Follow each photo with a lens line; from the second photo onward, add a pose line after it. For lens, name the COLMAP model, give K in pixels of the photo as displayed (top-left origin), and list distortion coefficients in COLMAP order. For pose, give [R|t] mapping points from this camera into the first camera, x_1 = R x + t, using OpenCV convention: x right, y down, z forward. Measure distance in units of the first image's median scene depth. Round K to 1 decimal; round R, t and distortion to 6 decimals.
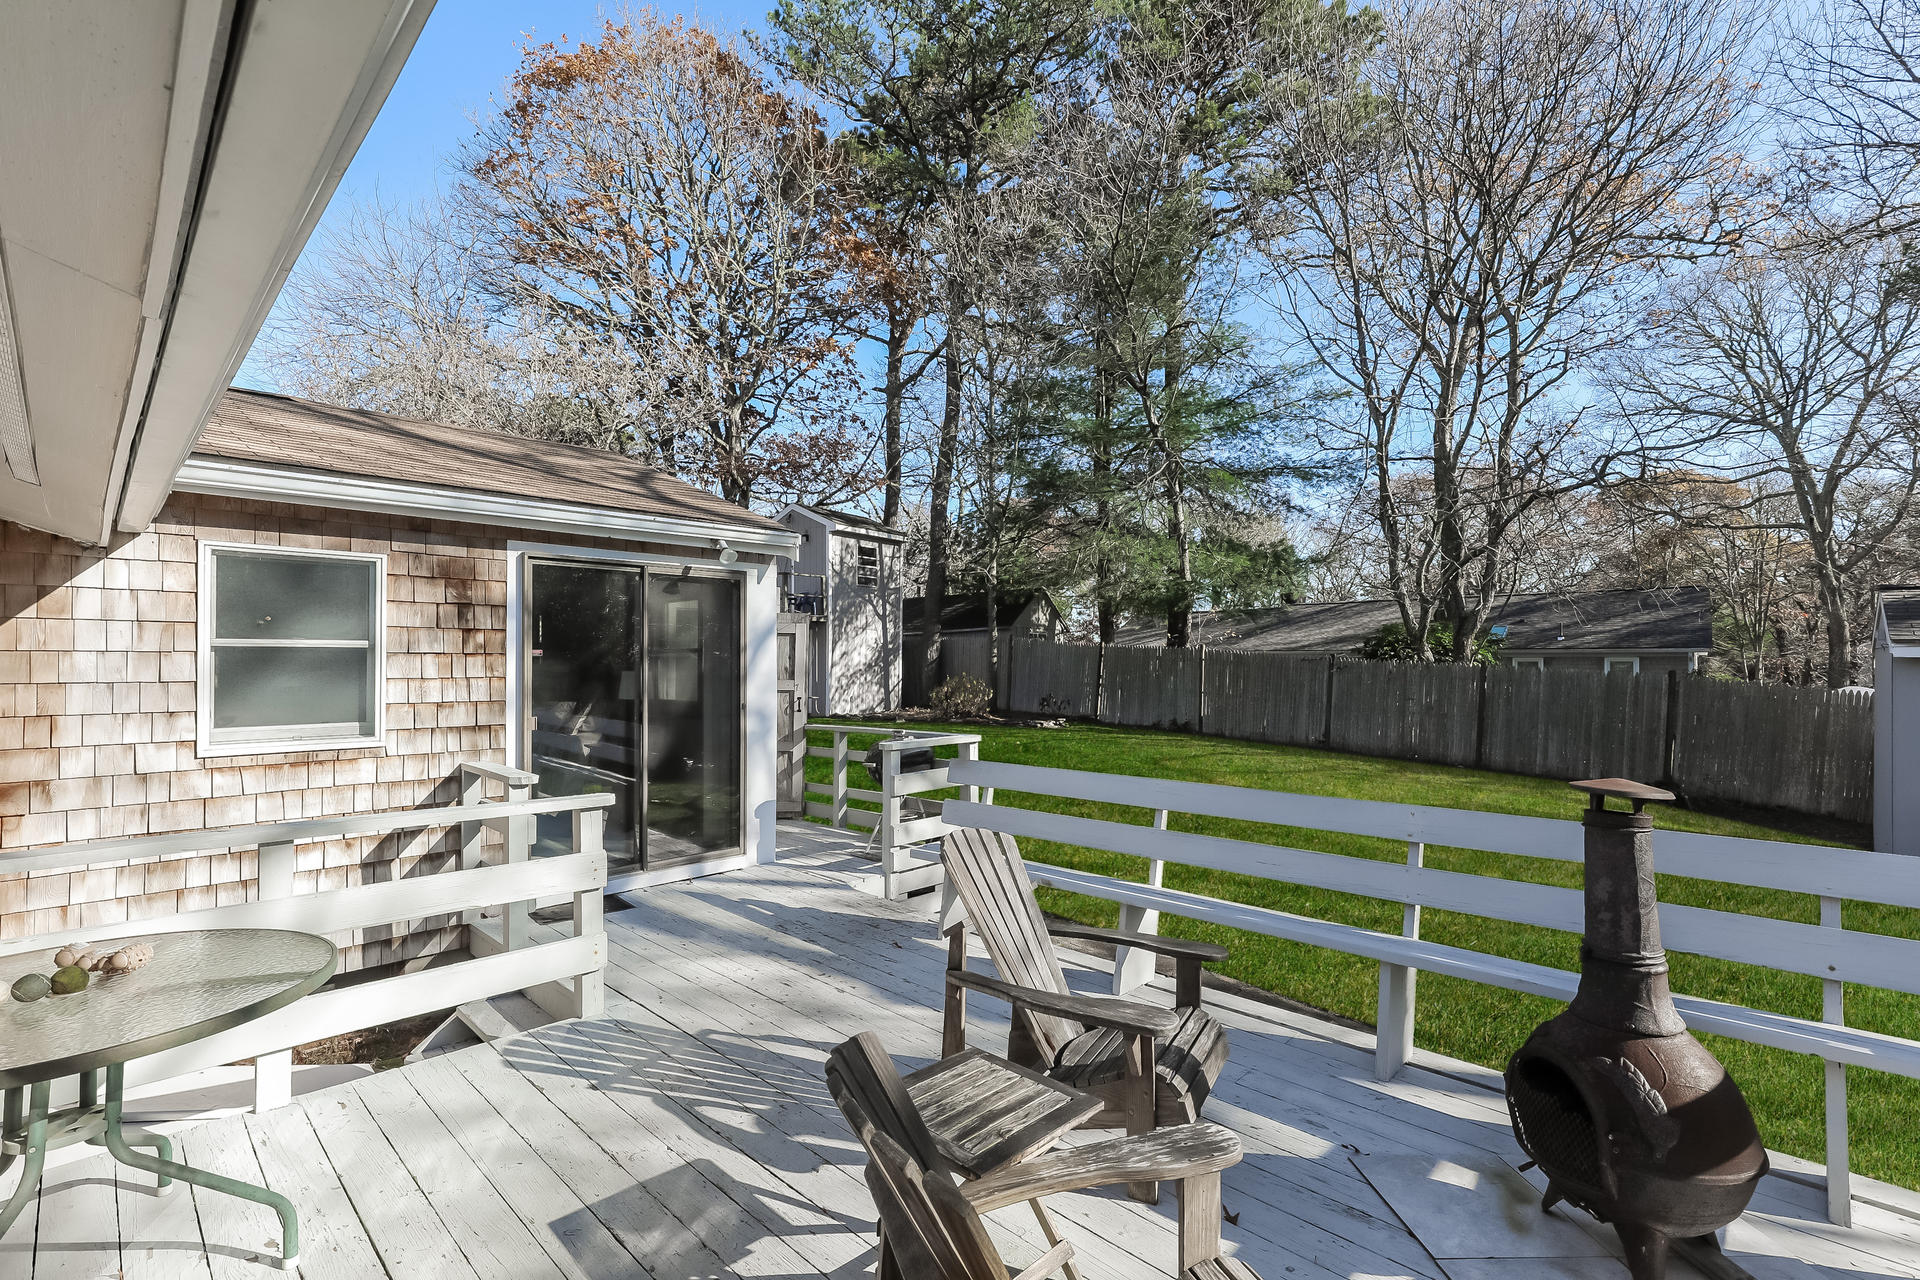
lens RADIAL K [[862.0, 0, 960.0], [0, 862.0, 640.0], [0, 0, 1]] dist [0.000517, 0.000063]
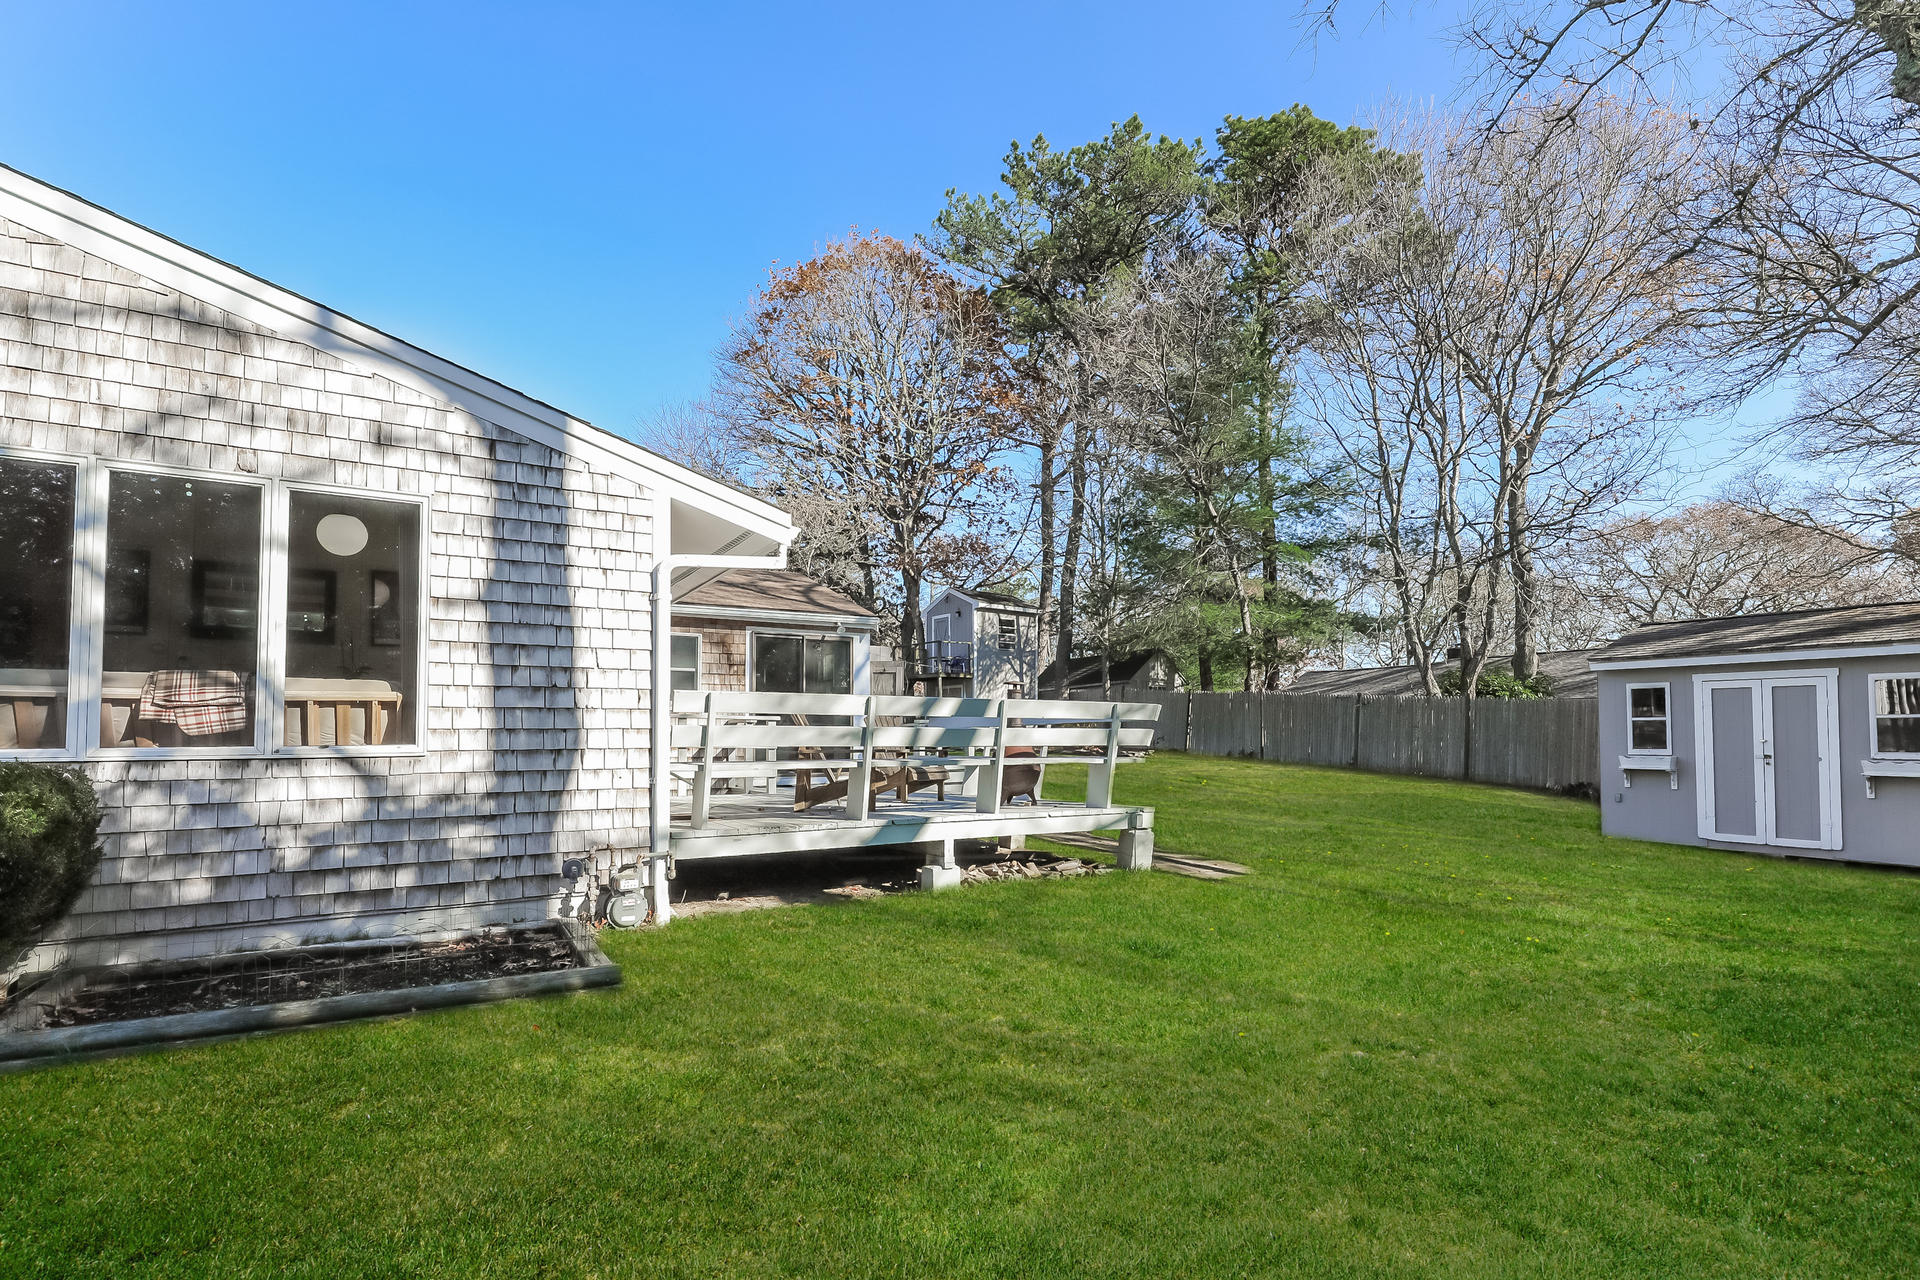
lens RADIAL K [[909.3, 0, 970.7], [0, 909.3, 680.9], [0, 0, 1]] dist [-0.000259, 0.000273]
pose [[0.968857, -0.020744, -0.246750, 0.174567], [0.011753, 0.999214, -0.037854, 0.034439], [0.247341, 0.033775, 0.968340, -0.320490]]
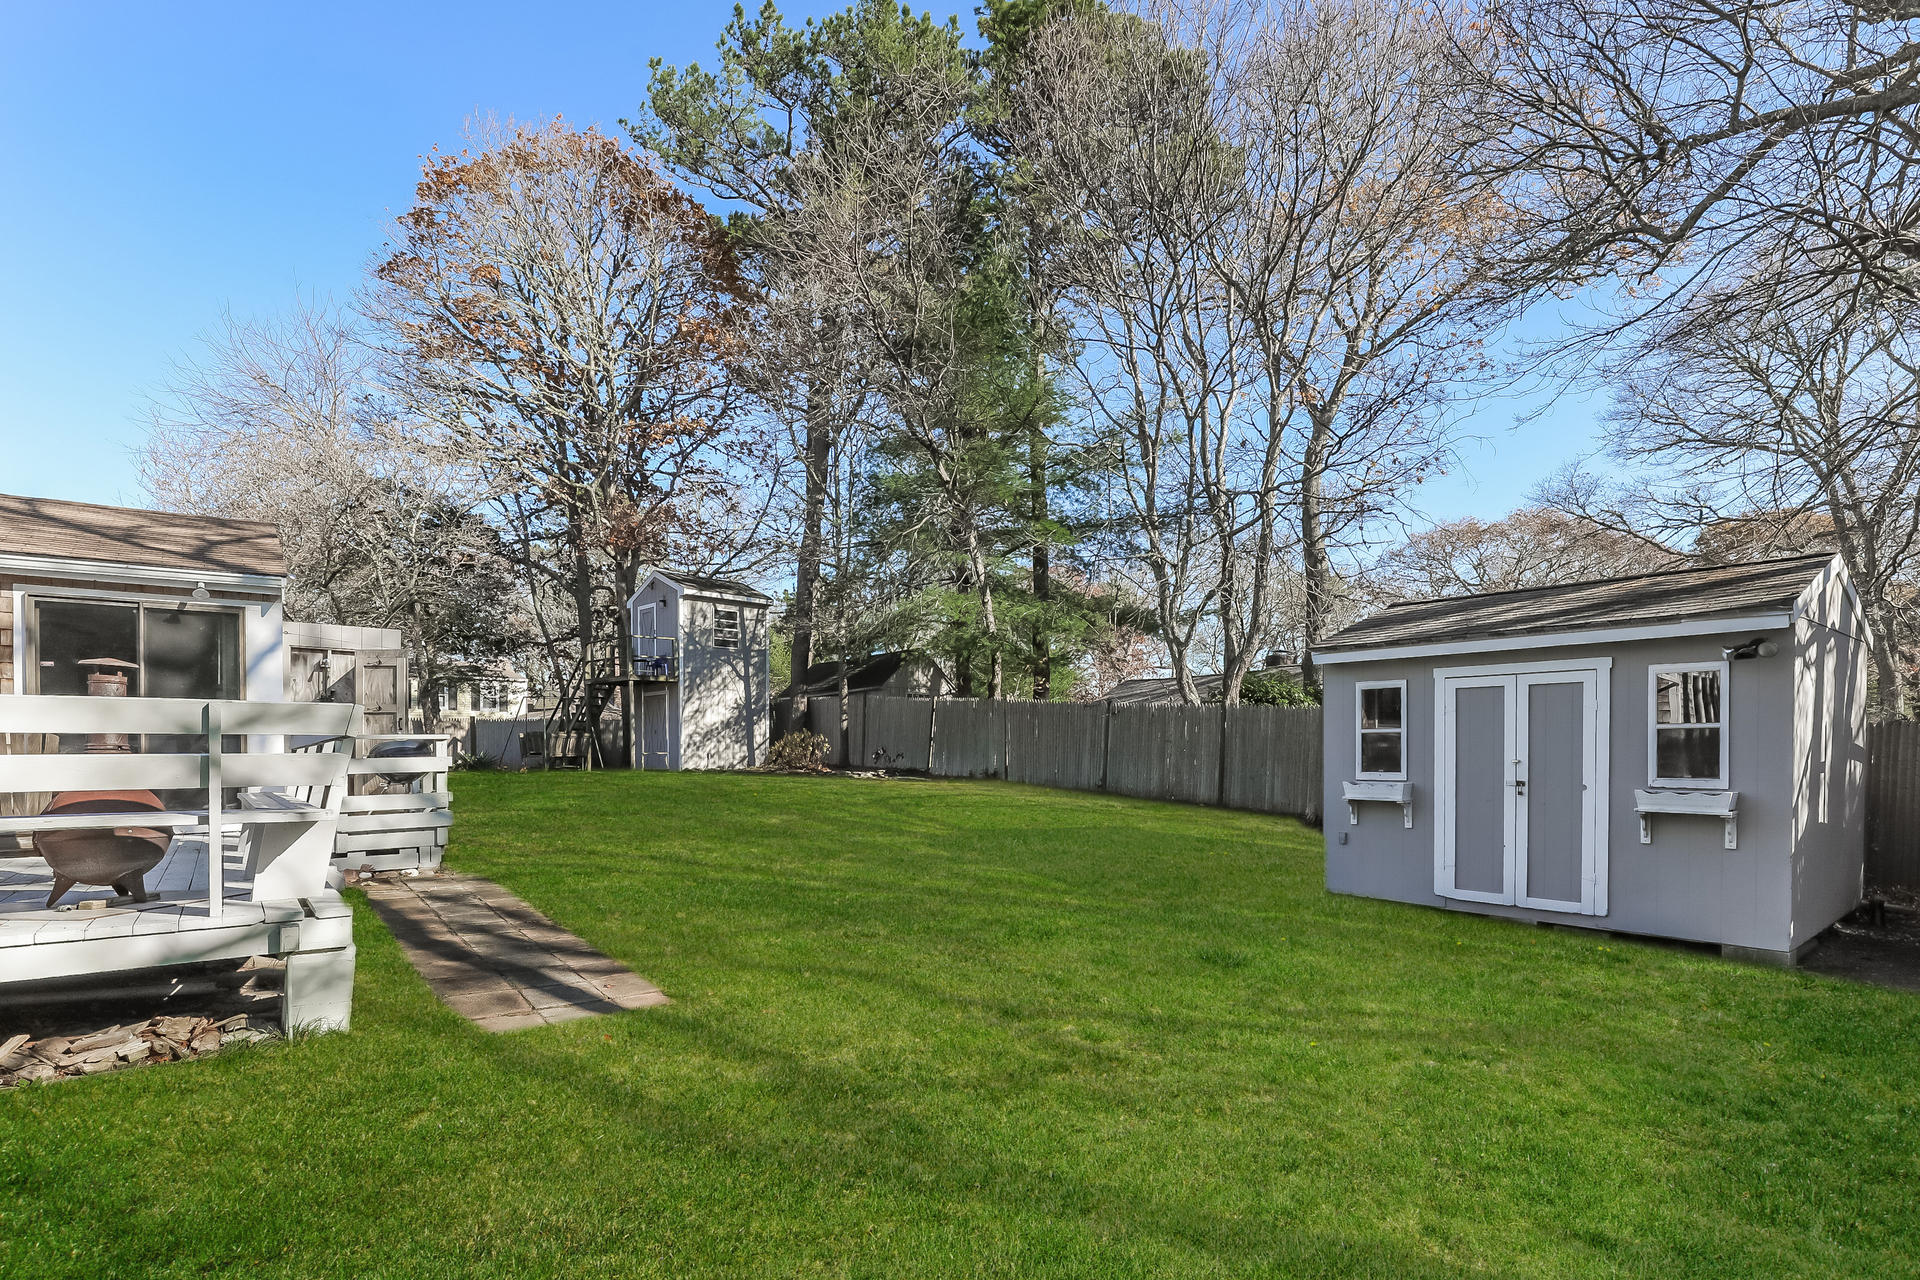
lens RADIAL K [[933.2, 0, 960.0], [0, 933.2, 736.8], [0, 0, 1]] dist [-0.004679, -0.001281]
pose [[0.991749, -0.011884, -0.127644, 0.321732], [0.013294, 0.999860, 0.010206, 0.037793], [0.127505, -0.011819, 0.991768, -0.087784]]
